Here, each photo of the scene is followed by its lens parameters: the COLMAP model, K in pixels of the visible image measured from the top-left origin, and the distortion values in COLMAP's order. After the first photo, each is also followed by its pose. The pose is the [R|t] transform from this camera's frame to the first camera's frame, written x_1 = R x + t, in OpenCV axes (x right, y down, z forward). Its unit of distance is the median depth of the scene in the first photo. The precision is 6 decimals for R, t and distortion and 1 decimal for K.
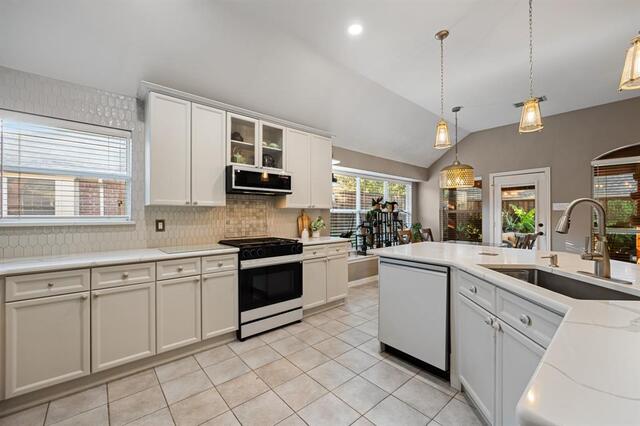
lens RADIAL K [[262.6, 0, 317.7], [0, 262.6, 212.0], [0, 0, 1]] dist [-0.000101, 0.000067]
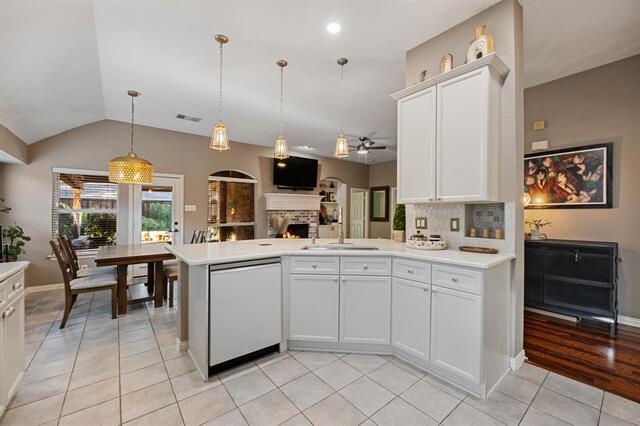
lens RADIAL K [[262.6, 0, 322.5], [0, 262.6, 213.4], [0, 0, 1]] dist [-0.000101, 0.000067]
pose [[0.019907, 0.001360, 0.999801, -0.356618], [-0.007025, 0.999975, -0.001220, 0.002868], [-0.999777, -0.007000, 0.019916, 0.381523]]
